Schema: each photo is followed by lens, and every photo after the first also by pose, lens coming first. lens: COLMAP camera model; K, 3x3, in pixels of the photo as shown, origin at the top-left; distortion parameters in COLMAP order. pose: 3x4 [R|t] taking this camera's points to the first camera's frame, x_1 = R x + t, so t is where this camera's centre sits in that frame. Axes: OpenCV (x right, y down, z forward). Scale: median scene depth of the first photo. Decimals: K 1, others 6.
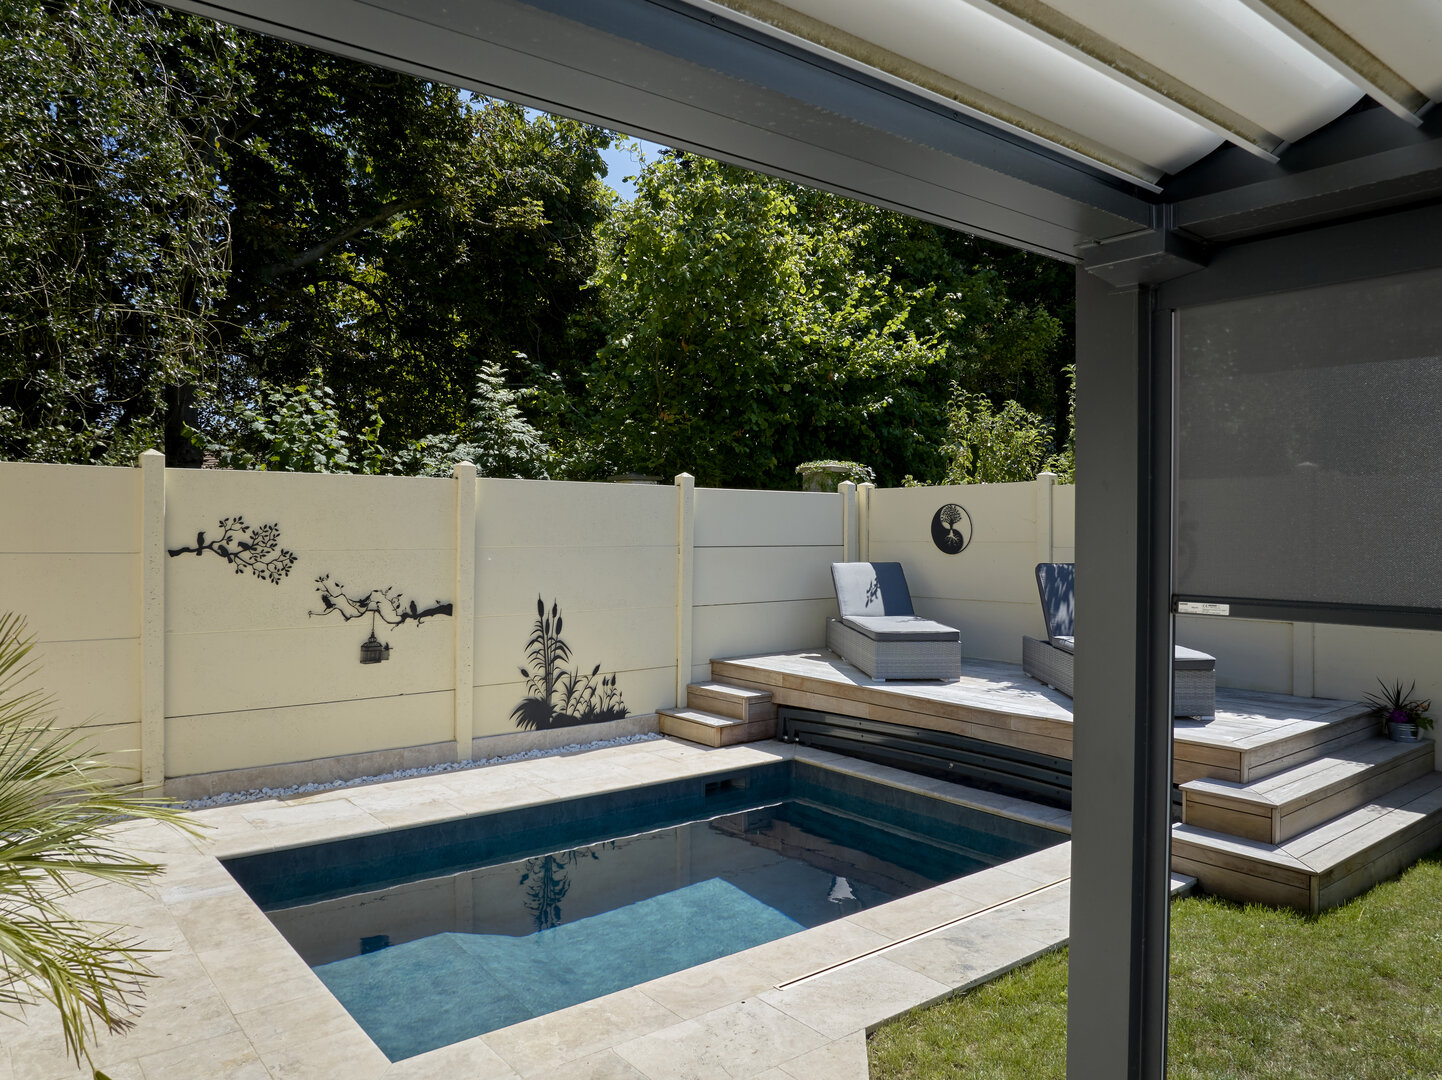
lens RADIAL K [[994.1, 0, 721.0], [0, 994.1, 540.0], [0, 0, 1]] dist [-0.001199, -0.001672]
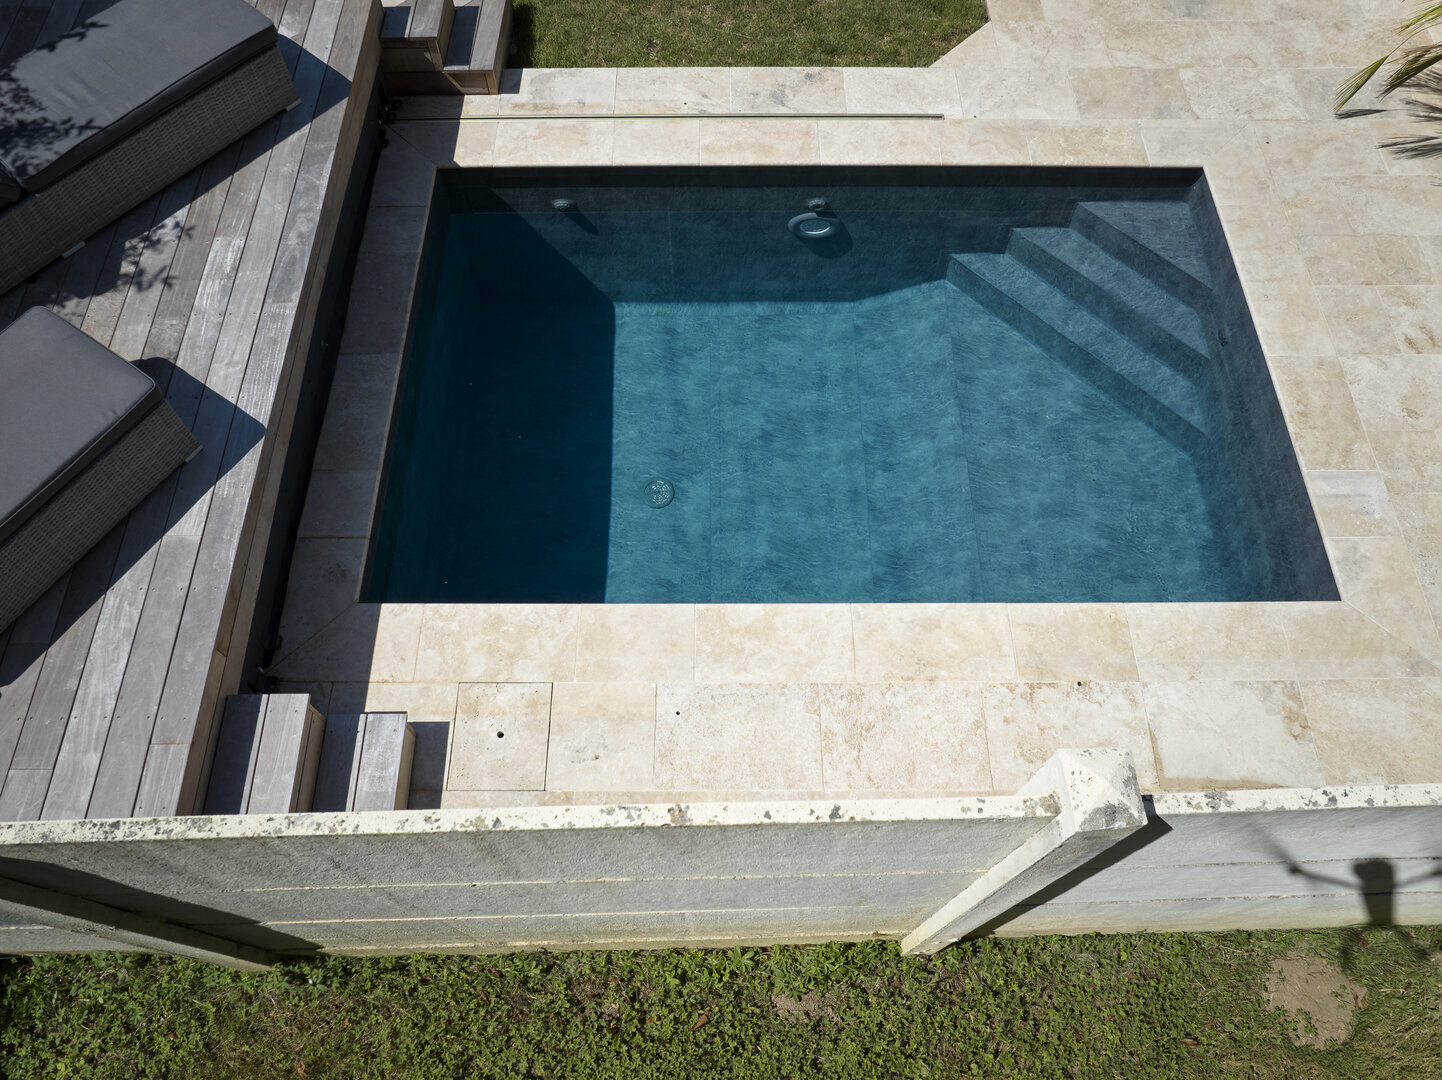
lens RADIAL K [[1011.9, 0, 721.0], [0, 1011.9, 540.0], [0, 0, 1]] dist [-0.059815, 0.032894]
pose [[-0.784938, -0.550476, 0.284337, -0.212493], [0.001465, 0.457274, 0.889325, -0.274546], [-0.619572, 0.698482, -0.358125, 1.030223]]
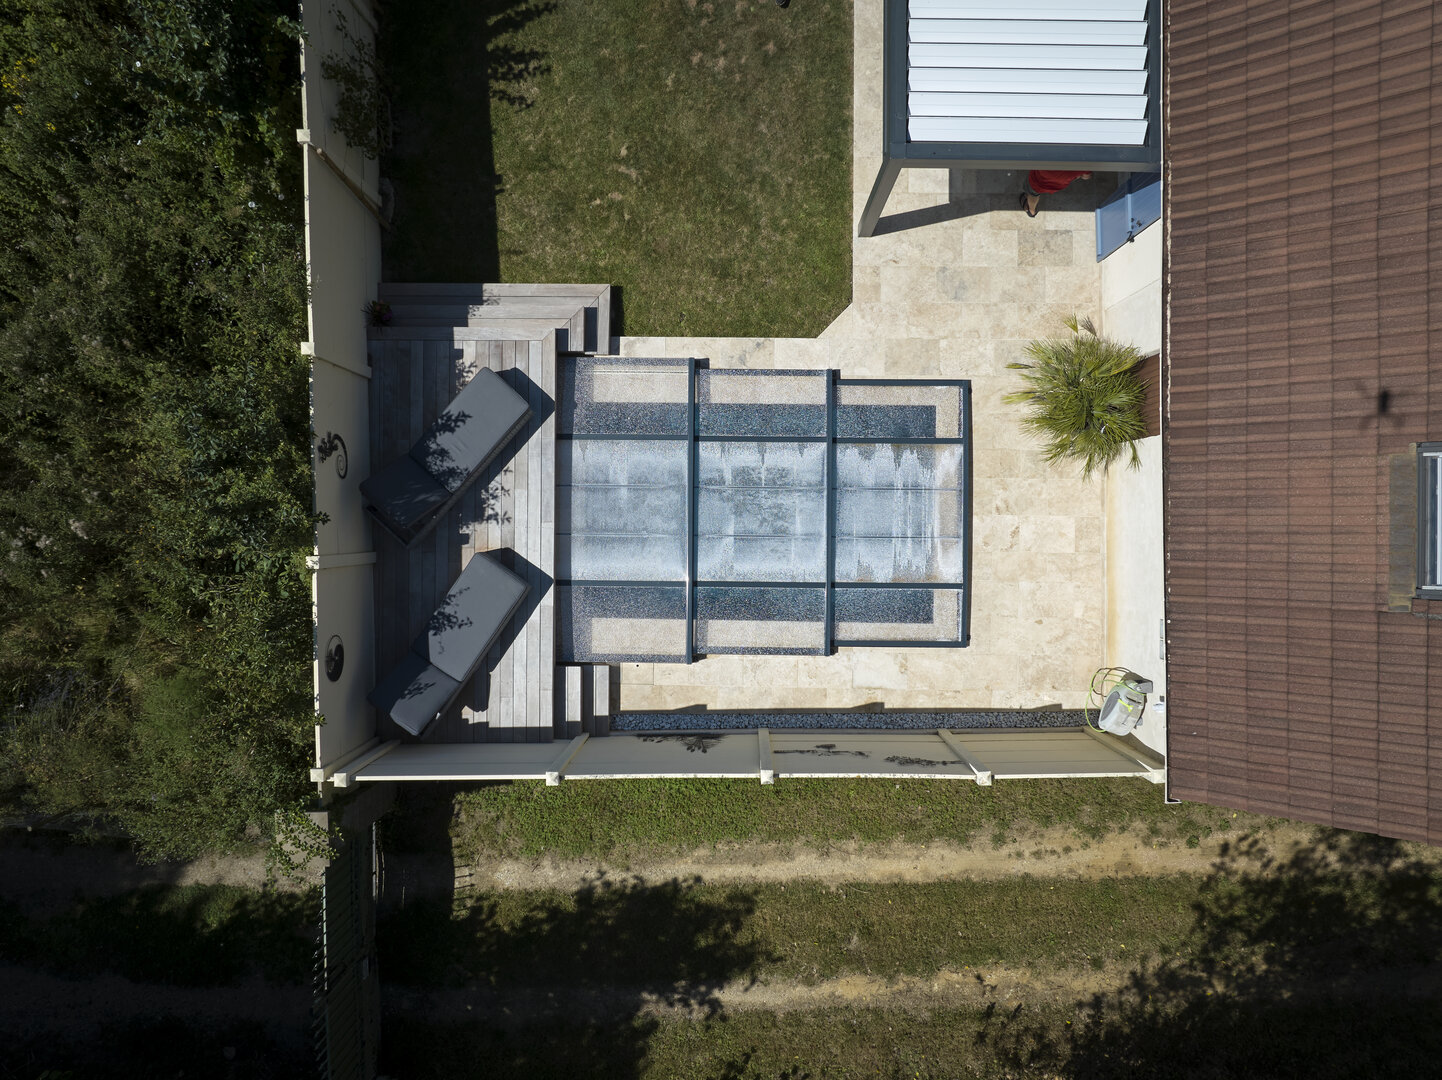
lens RADIAL K [[994.1, 0, 721.0], [0, 994.1, 540.0], [0, 0, 1]] dist [-0.001199, -0.001672]
pose [[-0.773595, -0.633623, 0.008587, -0.028537], [0.010626, 0.000578, 0.999943, -1.274294], [-0.633592, 0.773642, 0.006285, 0.751607]]
